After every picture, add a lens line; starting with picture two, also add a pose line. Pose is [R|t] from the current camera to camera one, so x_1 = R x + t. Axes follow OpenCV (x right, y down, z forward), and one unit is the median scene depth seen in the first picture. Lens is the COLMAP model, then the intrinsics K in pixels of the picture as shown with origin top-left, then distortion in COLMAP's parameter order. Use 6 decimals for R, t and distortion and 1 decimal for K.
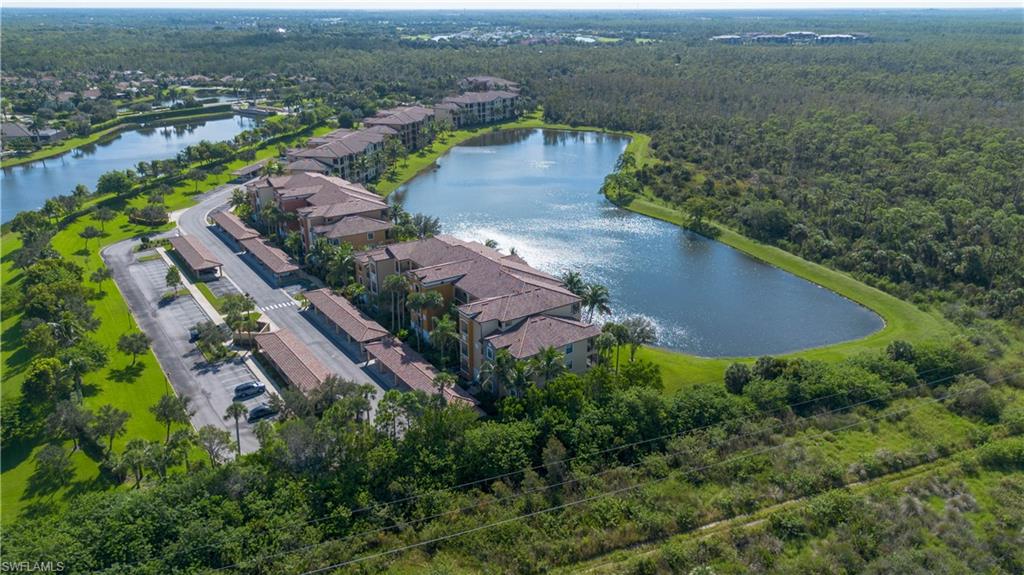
lens RADIAL K [[714.7, 0, 518.0], [0, 714.7, 286.7], [0, 0, 1]] dist [0.030314, -0.022444]
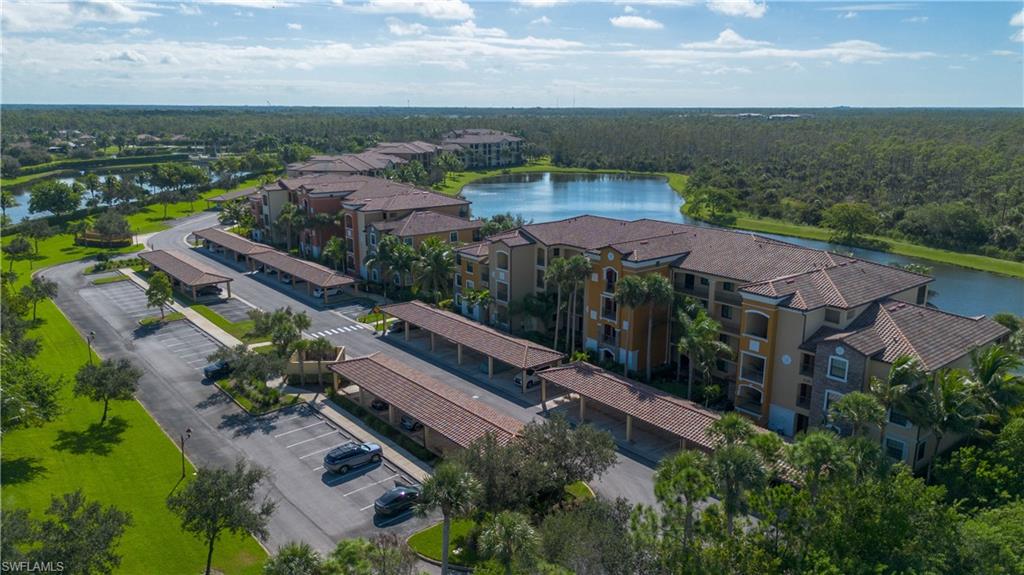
lens RADIAL K [[714.7, 0, 514.7], [0, 714.7, 282.7], [0, 0, 1]] dist [0.030314, -0.022444]
pose [[0.996454, -0.017563, 0.082286, -0.224367], [0.028174, 0.991162, -0.129634, 0.067512], [-0.079282, 0.131493, 0.988142, 0.360700]]
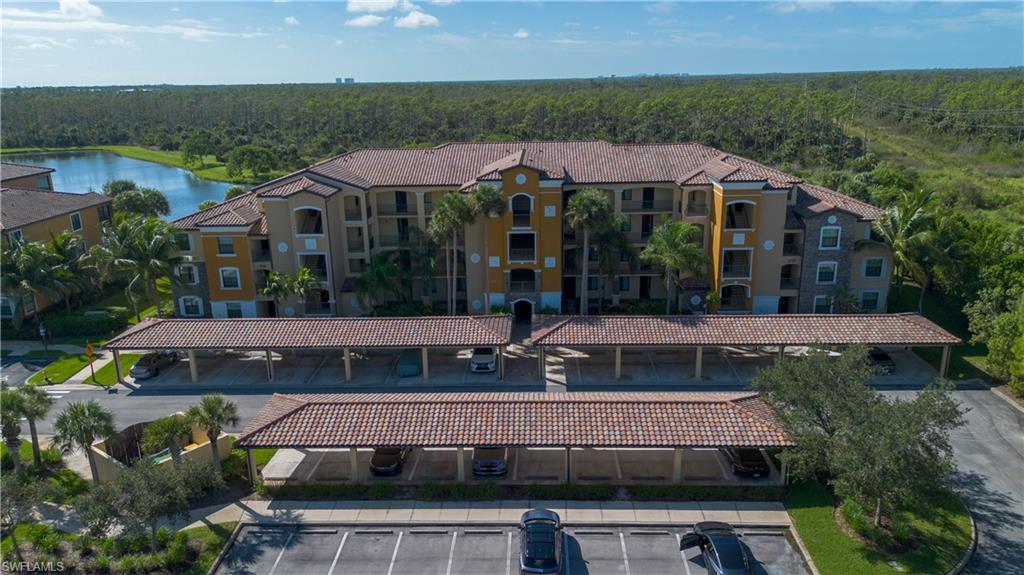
lens RADIAL K [[714.7, 0, 516.5], [0, 714.7, 291.2], [0, 0, 1]] dist [0.030314, -0.022444]
pose [[0.609164, -0.238527, 0.756323, -0.419786], [0.304788, 0.950865, 0.054397, 0.024017], [-0.732137, 0.197382, 0.651933, 0.600178]]
